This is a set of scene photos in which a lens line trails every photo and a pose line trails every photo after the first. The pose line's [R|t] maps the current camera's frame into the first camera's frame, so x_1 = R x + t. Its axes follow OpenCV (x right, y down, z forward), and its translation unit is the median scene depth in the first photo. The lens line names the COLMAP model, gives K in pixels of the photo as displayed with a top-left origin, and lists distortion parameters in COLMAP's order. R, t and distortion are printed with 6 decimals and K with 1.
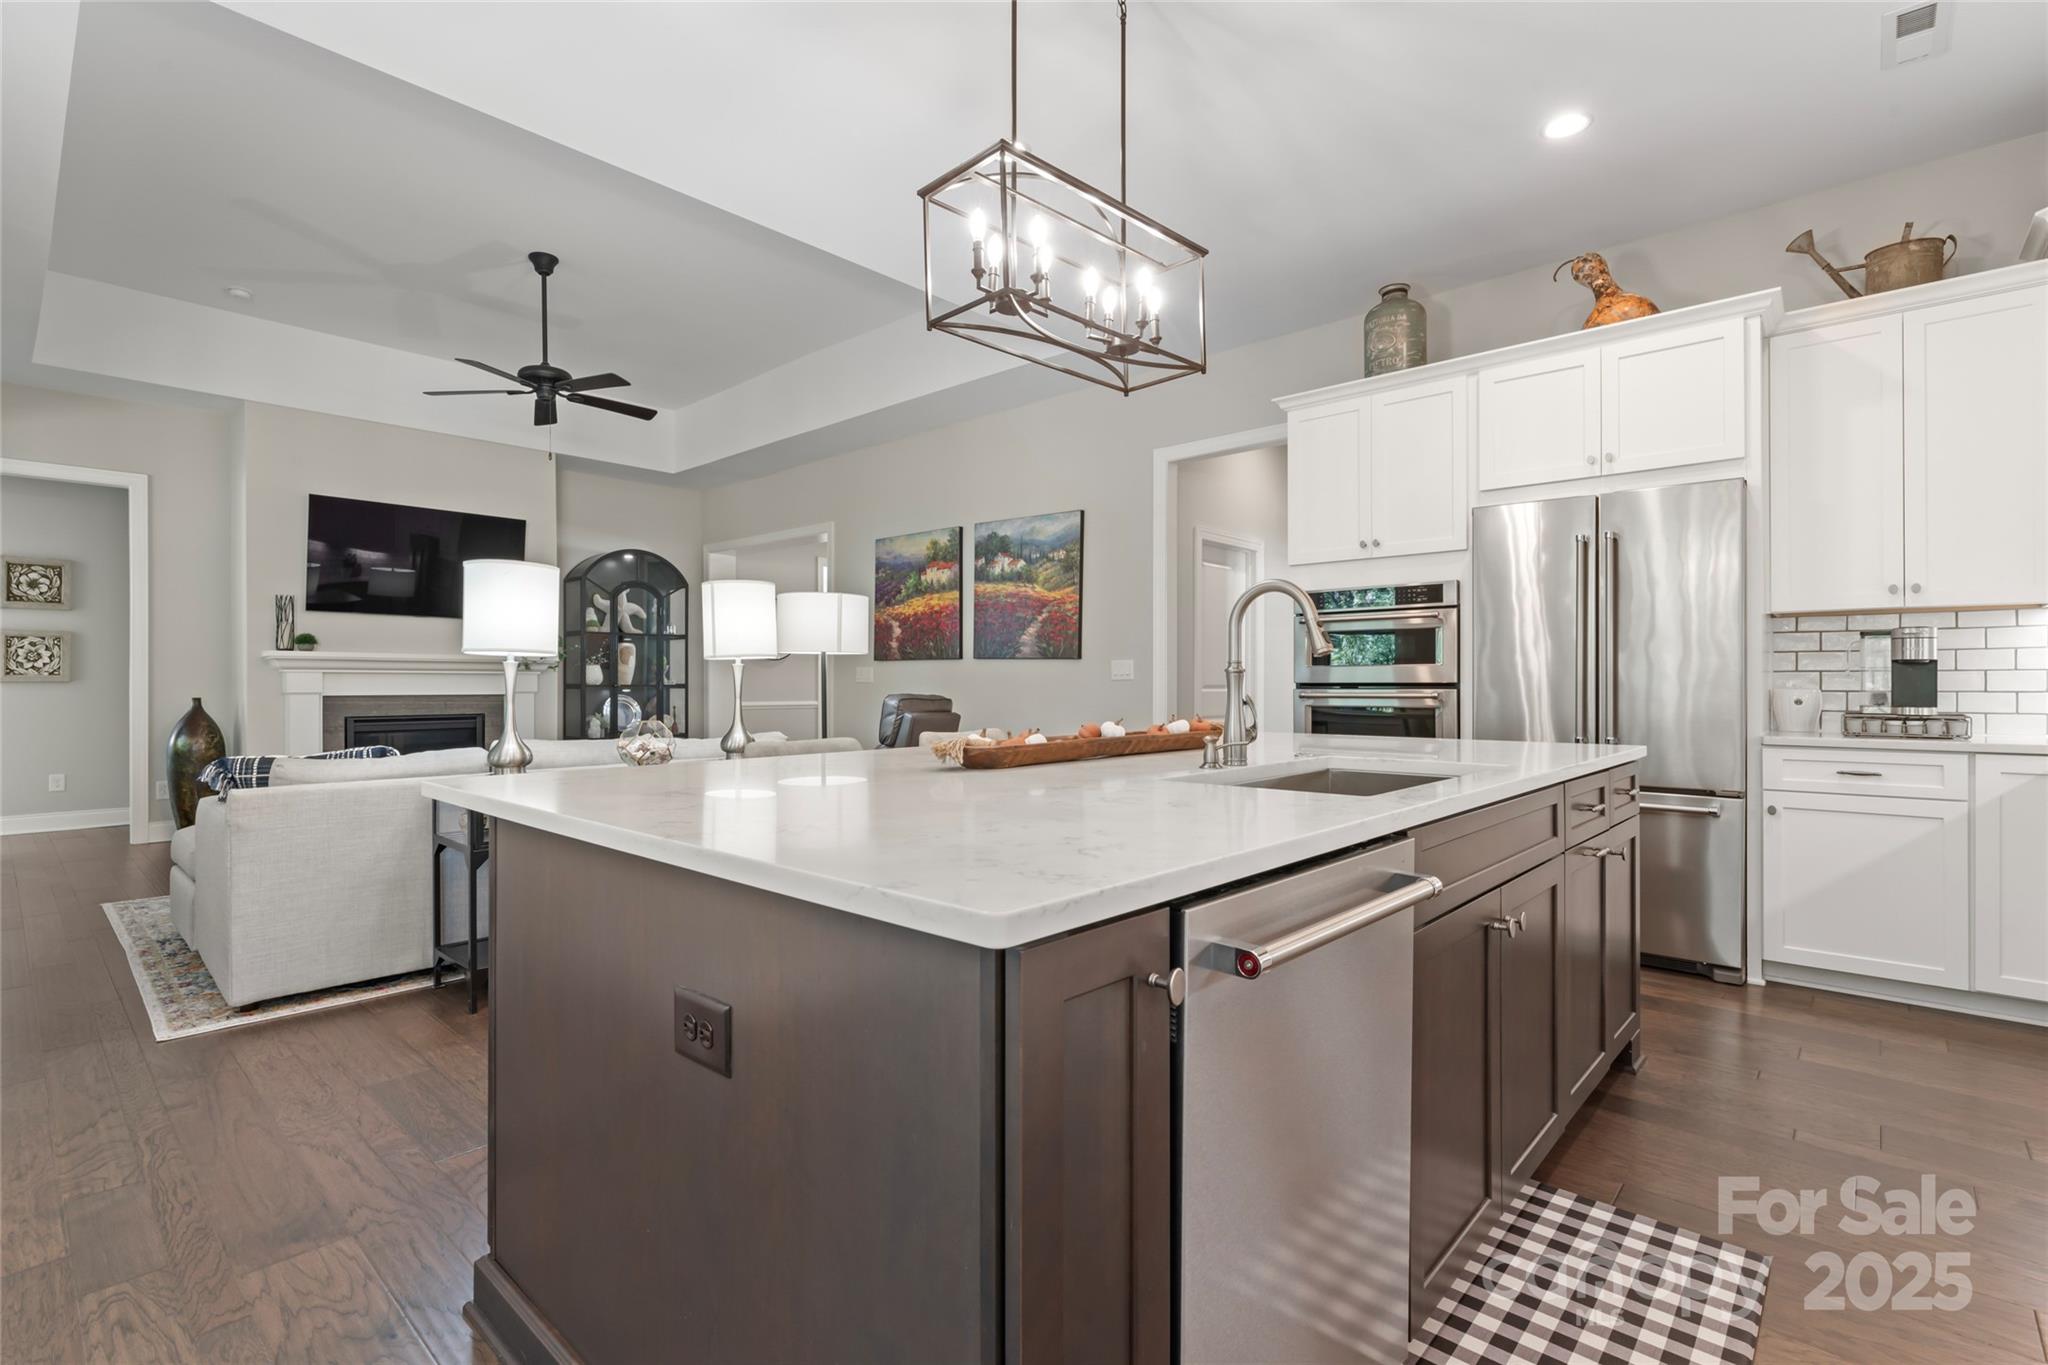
lens RADIAL K [[950.9, 0, 1029.5], [0, 950.9, 685.0], [0, 0, 1]] dist [-0.003080, -0.000492]
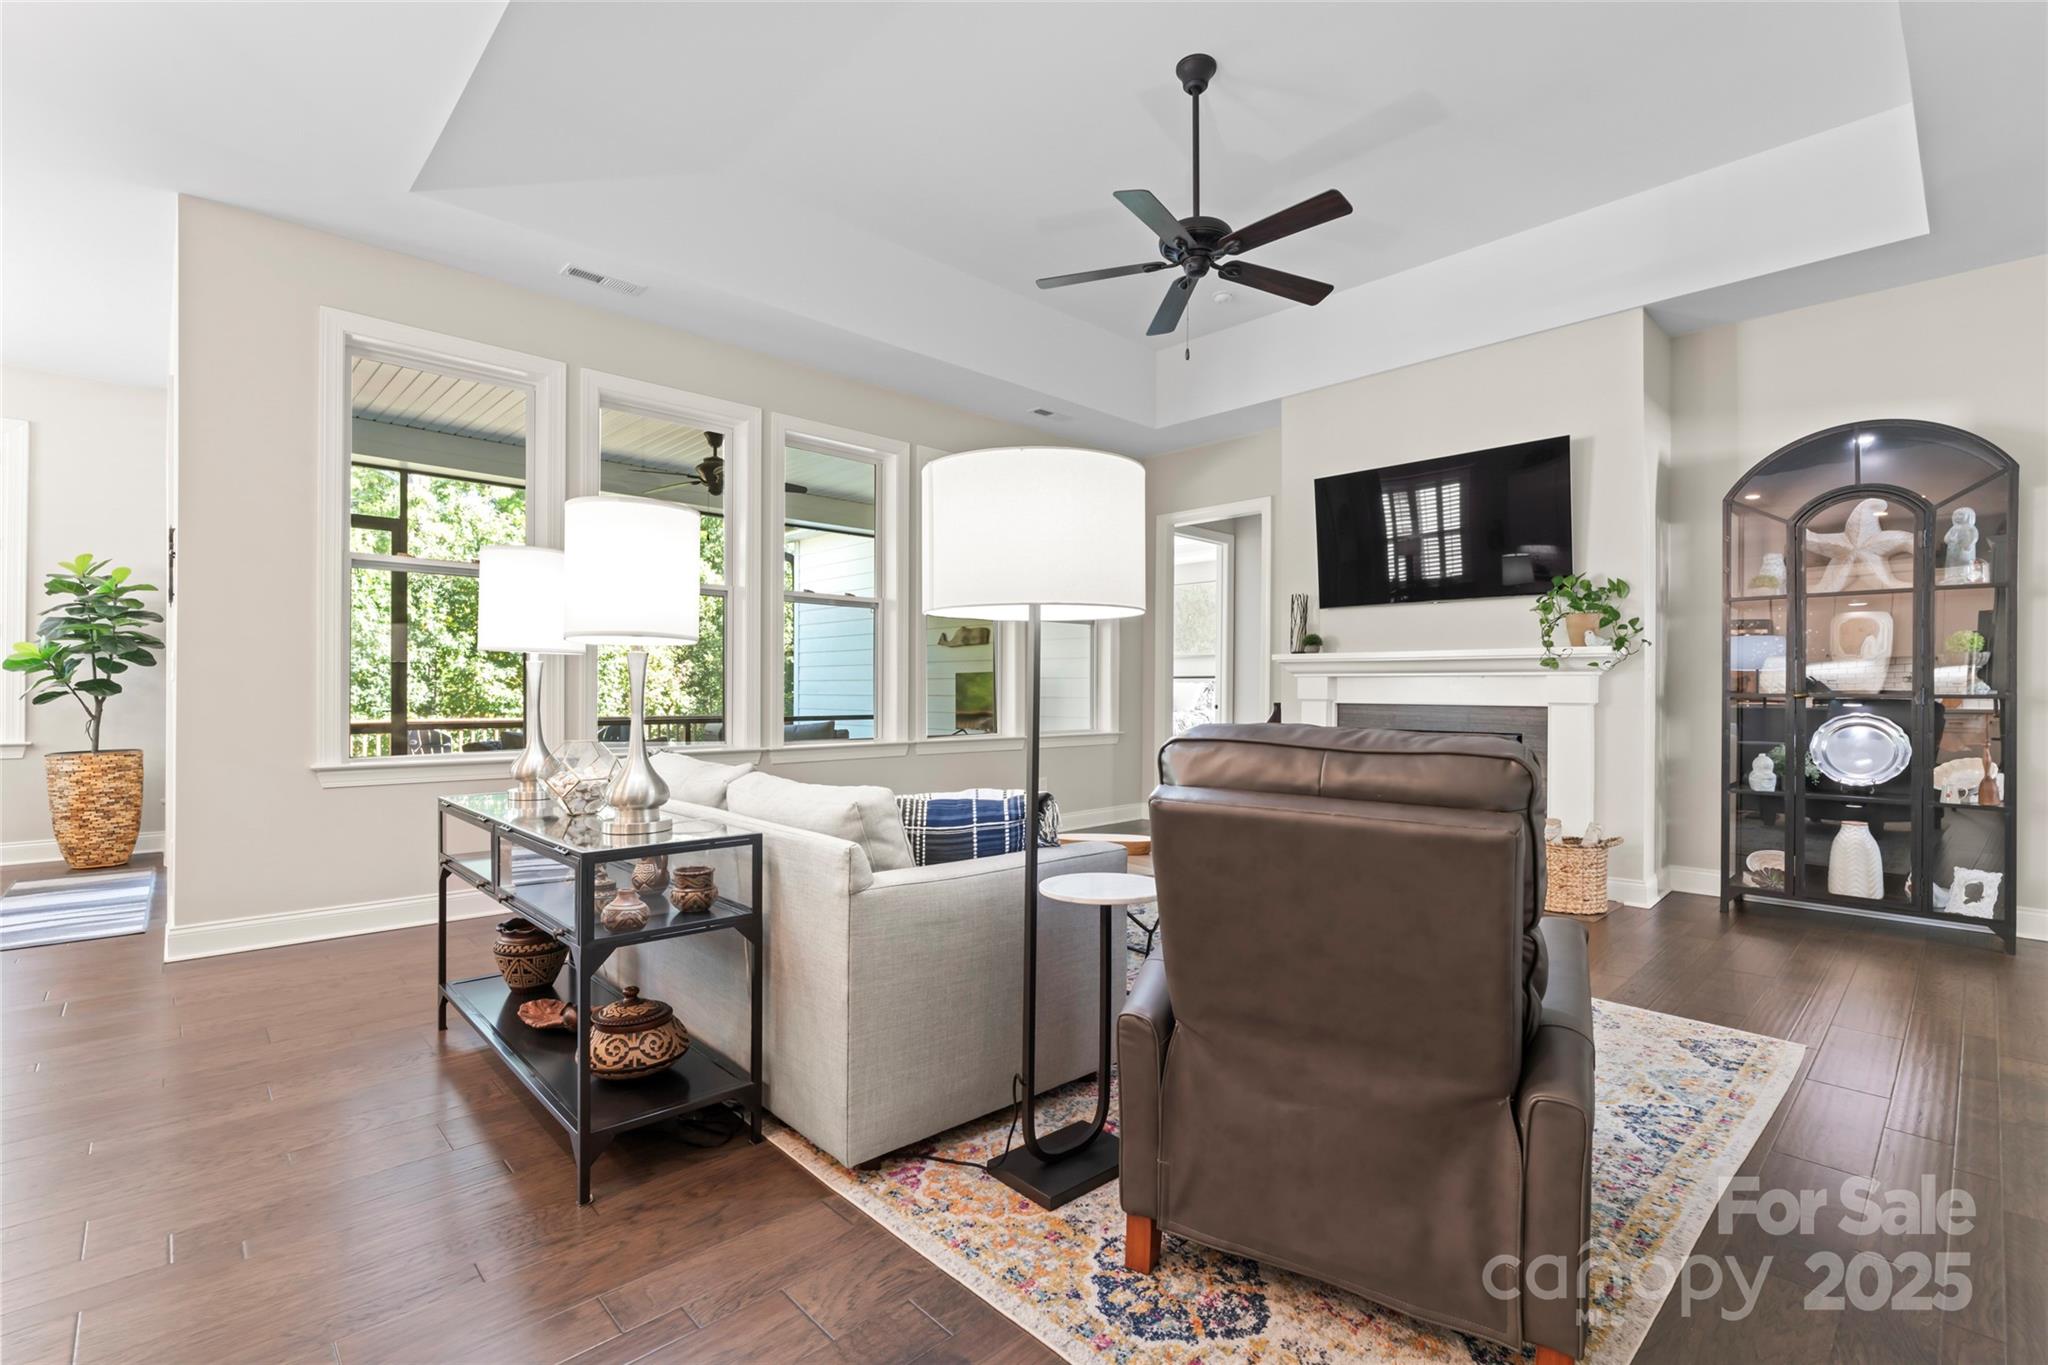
lens RADIAL K [[915.1, 0, 1025.0], [0, 915.1, 689.8], [0, 0, 1]] dist [-0.000268, -0.000356]
pose [[-0.074304, 0.002619, -0.997232, 0.148995], [-0.004945, 0.999983, 0.002994, -0.002434], [0.997223, 0.005154, -0.074290, 0.938158]]
